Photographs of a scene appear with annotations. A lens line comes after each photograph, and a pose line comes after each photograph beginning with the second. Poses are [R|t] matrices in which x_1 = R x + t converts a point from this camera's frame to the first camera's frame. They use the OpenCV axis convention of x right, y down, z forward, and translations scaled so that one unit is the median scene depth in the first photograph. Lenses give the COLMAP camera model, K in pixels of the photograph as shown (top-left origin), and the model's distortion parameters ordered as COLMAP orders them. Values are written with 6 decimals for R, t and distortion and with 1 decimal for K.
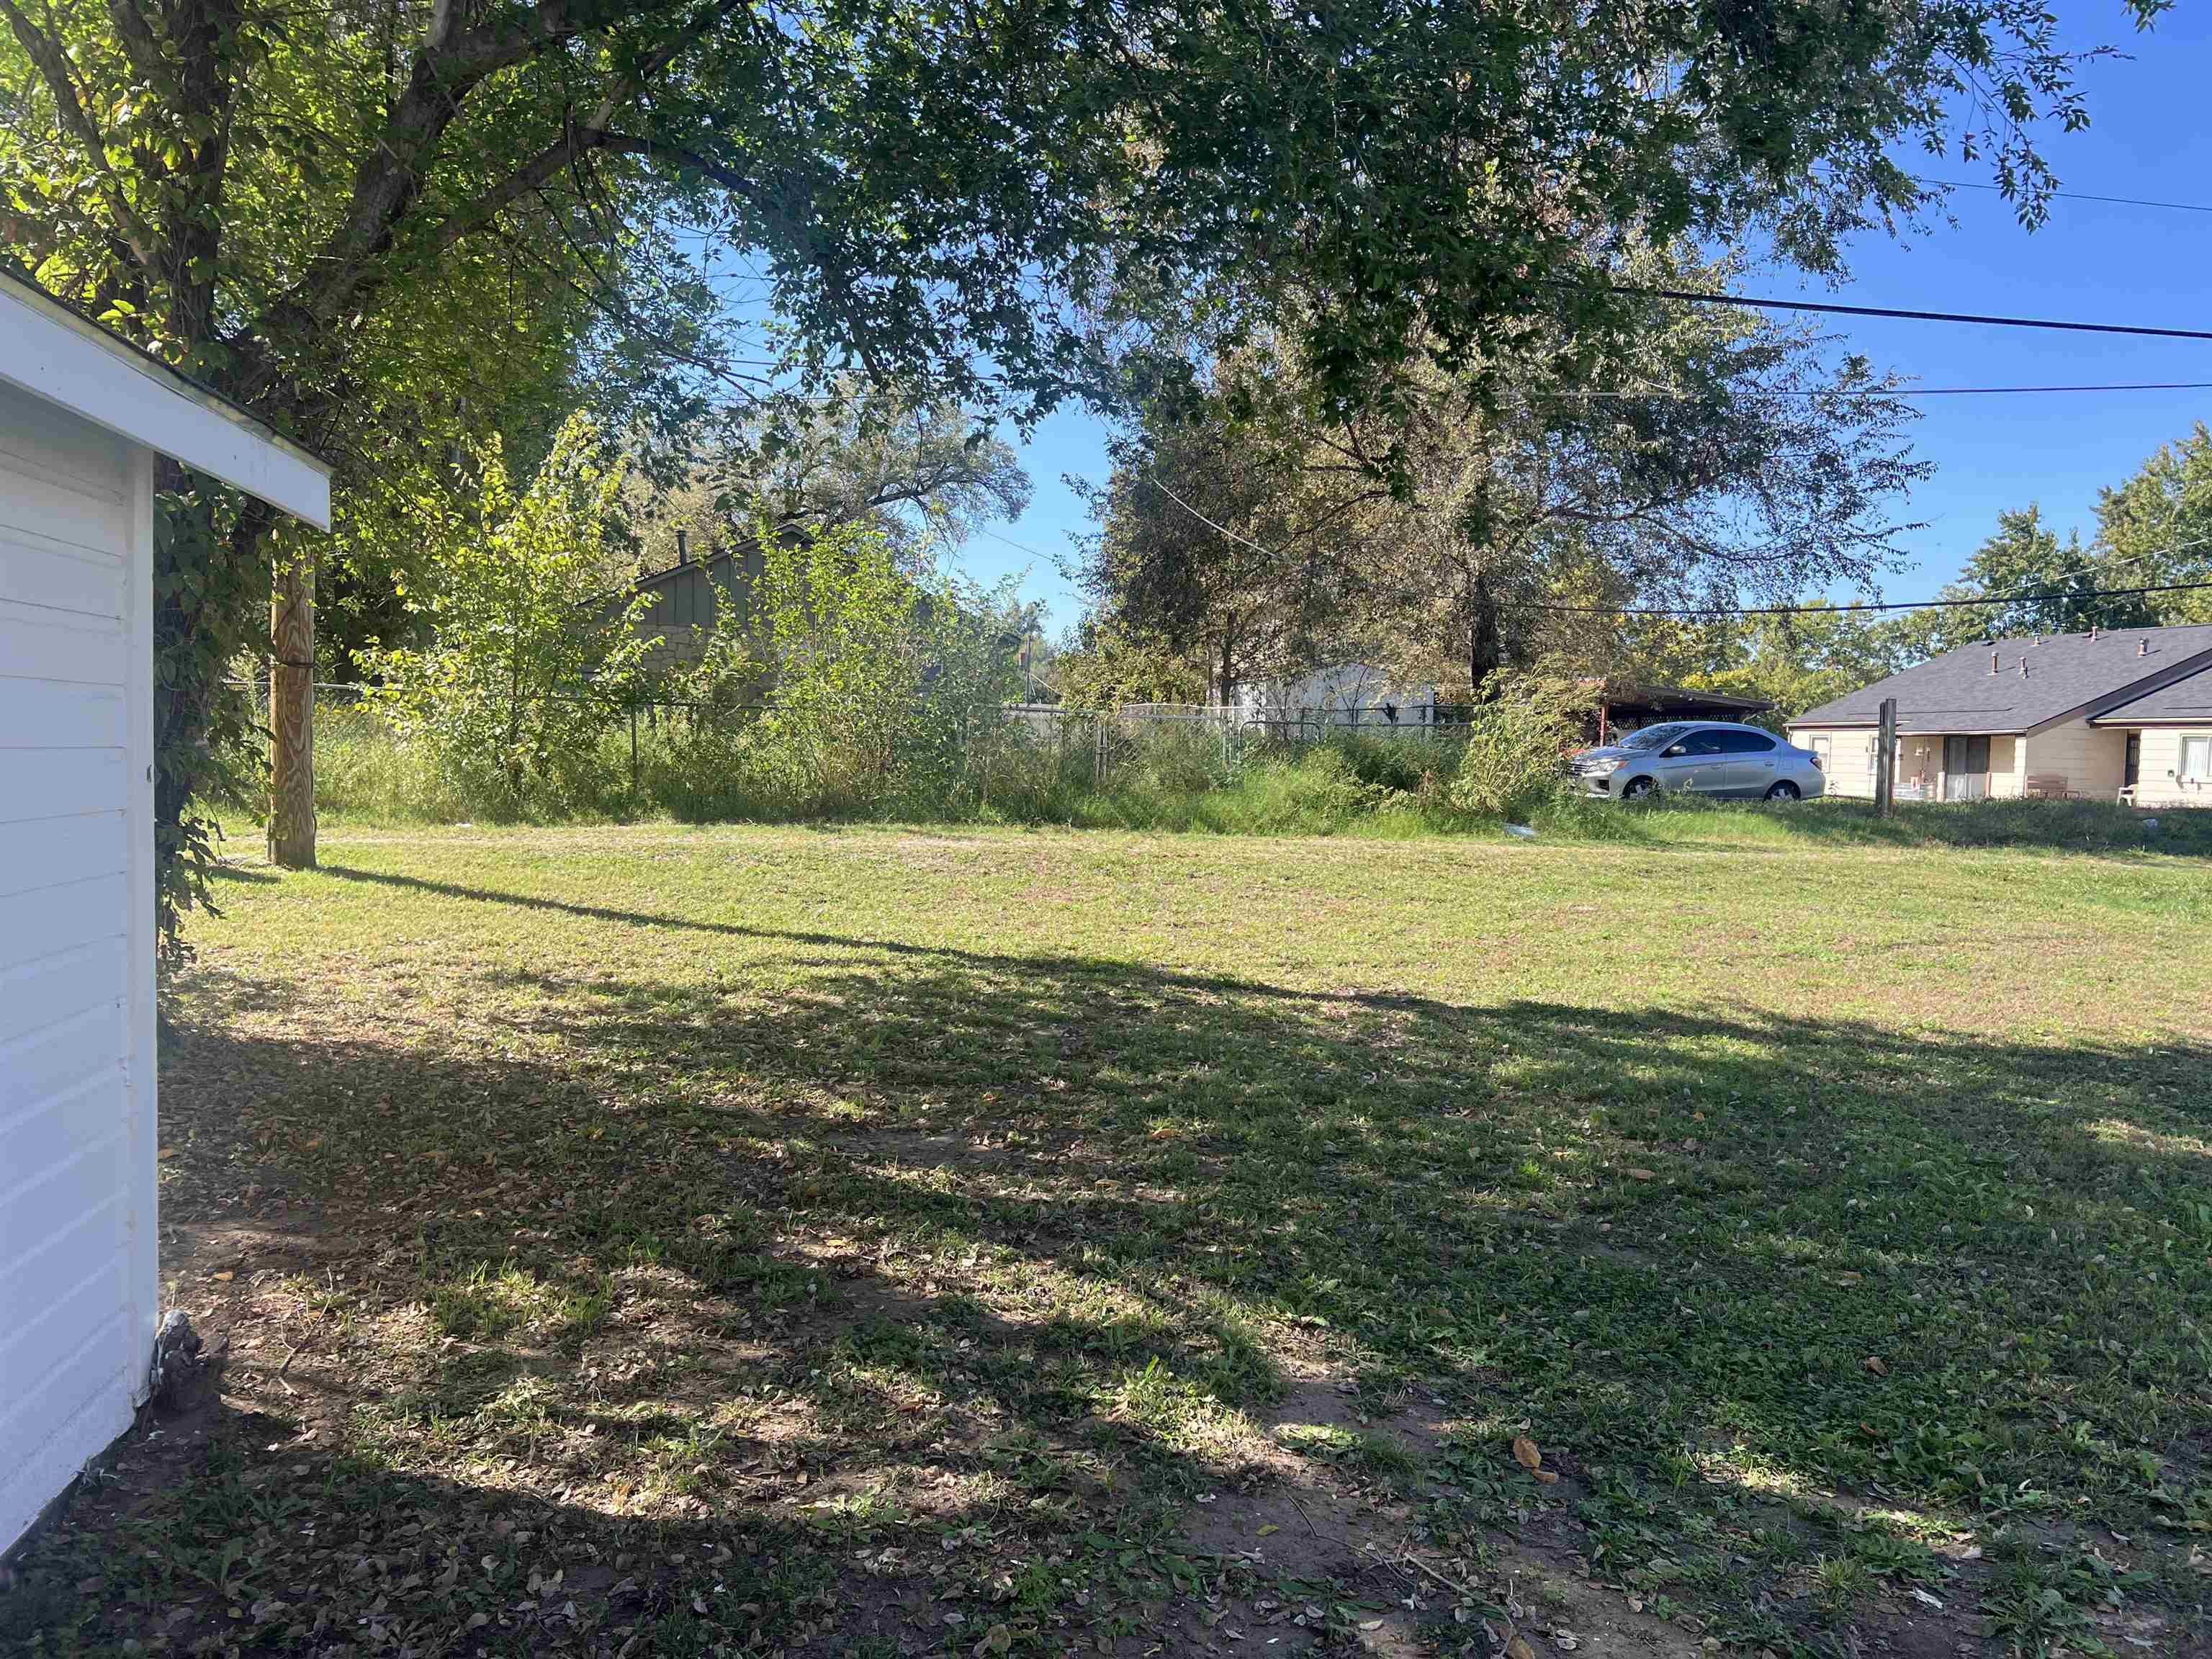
lens RADIAL K [[1680.7, 0, 1105.2], [0, 1680.7, 830.5], [0, 0, 1]] dist [0.033492, -0.016090]
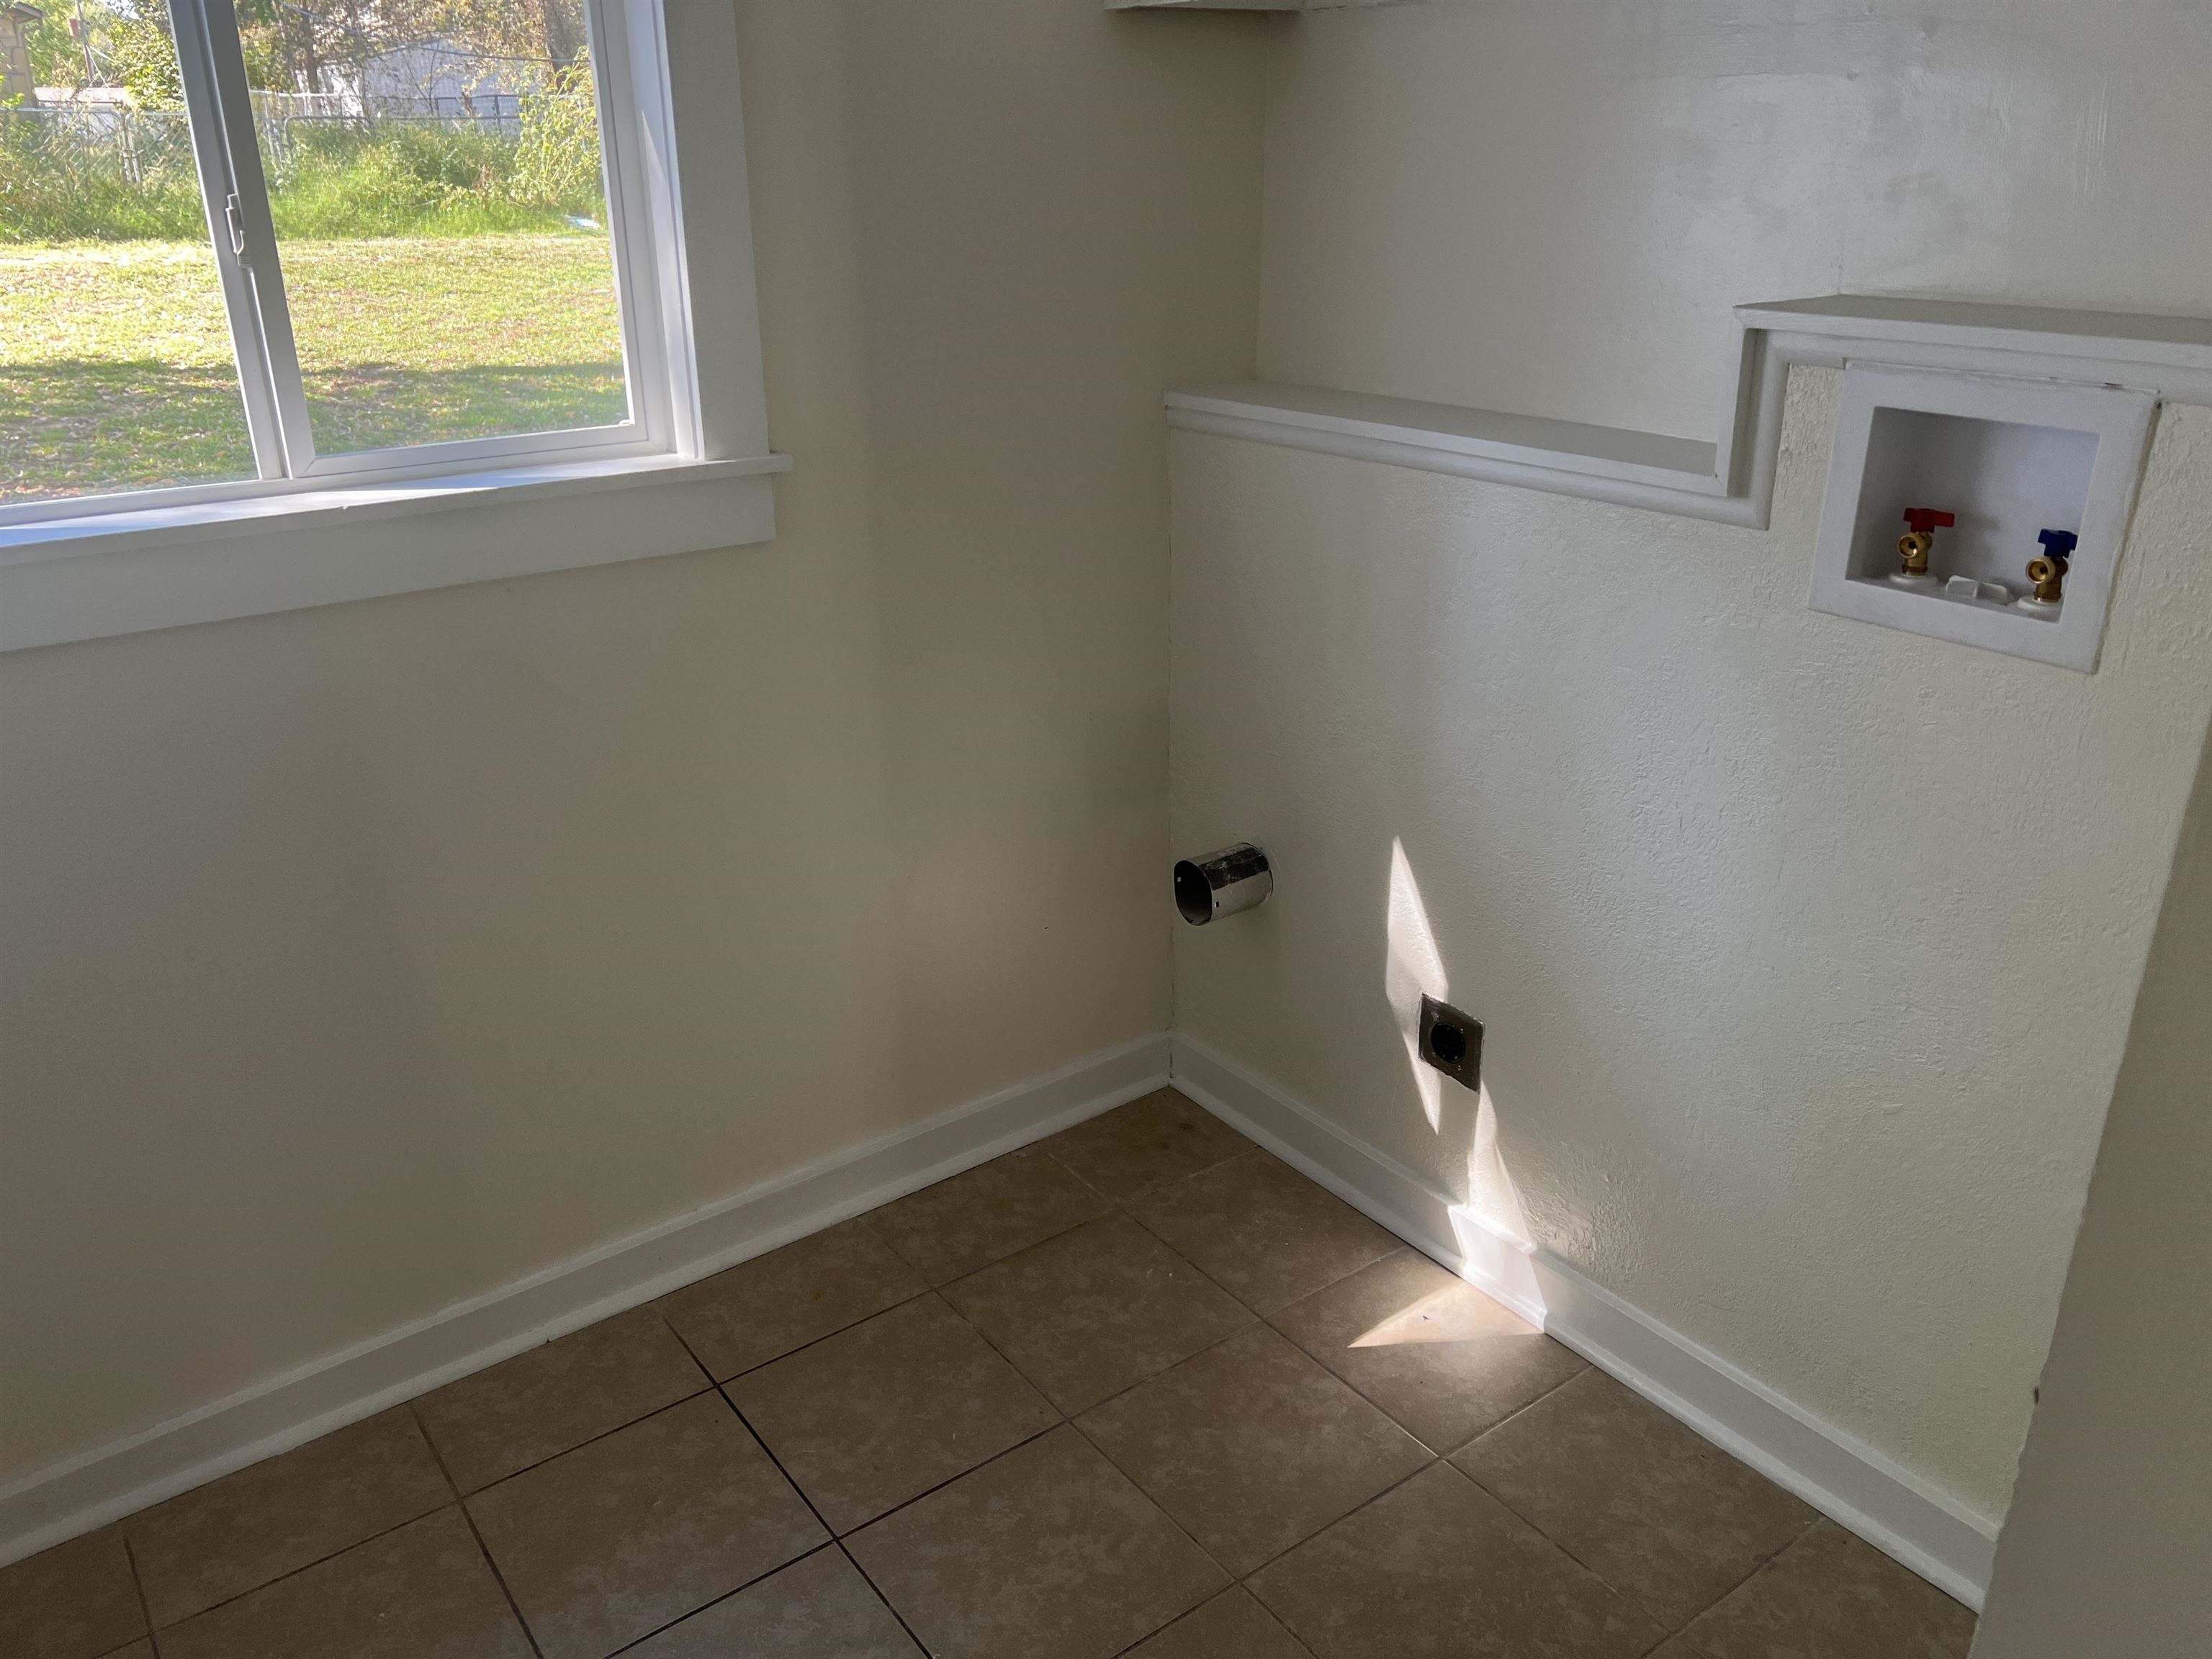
lens RADIAL K [[1680.7, 0, 1108.2], [0, 1680.7, 827.7], [0, 0, 1]] dist [0.033492, -0.016090]
pose [[0.899633, -0.191909, 0.392213, 0.048939], [0.049116, 0.937015, 0.345820, 0.004667], [-0.433876, -0.291847, 0.852395, -0.190457]]
